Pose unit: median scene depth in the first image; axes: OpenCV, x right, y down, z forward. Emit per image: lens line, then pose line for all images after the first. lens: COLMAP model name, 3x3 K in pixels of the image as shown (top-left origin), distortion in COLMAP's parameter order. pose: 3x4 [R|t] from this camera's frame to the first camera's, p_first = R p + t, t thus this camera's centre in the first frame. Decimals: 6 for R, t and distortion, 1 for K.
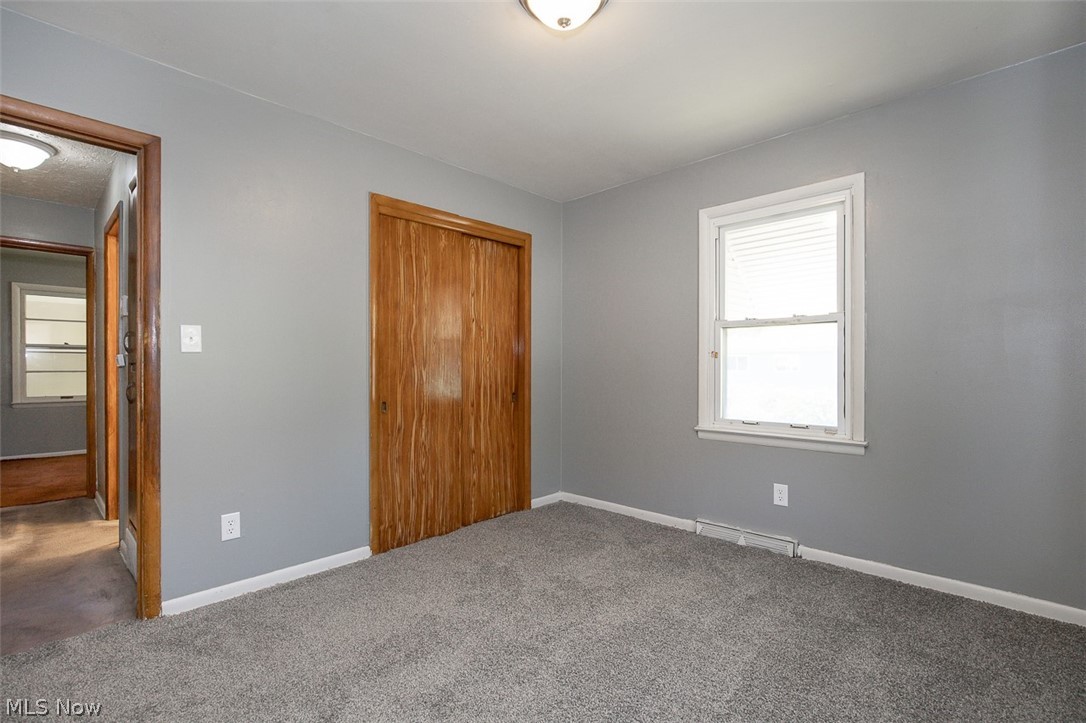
lens RADIAL K [[501.8, 0, 544.5], [0, 501.8, 369.4], [0, 0, 1]] dist [0.001264, 0.000289]
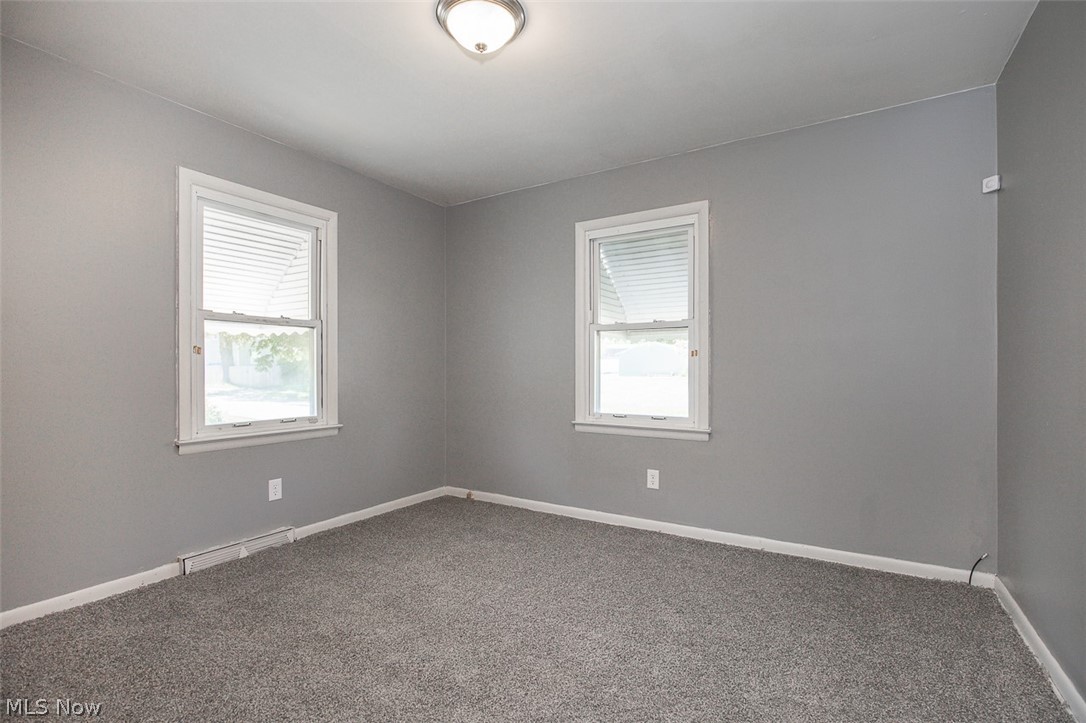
lens RADIAL K [[501.8, 0, 544.5], [0, 501.8, 369.4], [0, 0, 1]] dist [0.001264, 0.000289]
pose [[-0.196690, 0.000951, 0.980465, -0.658739], [0.002171, 0.999998, -0.000534, 0.005508], [-0.980463, 0.002023, -0.196691, 0.672412]]
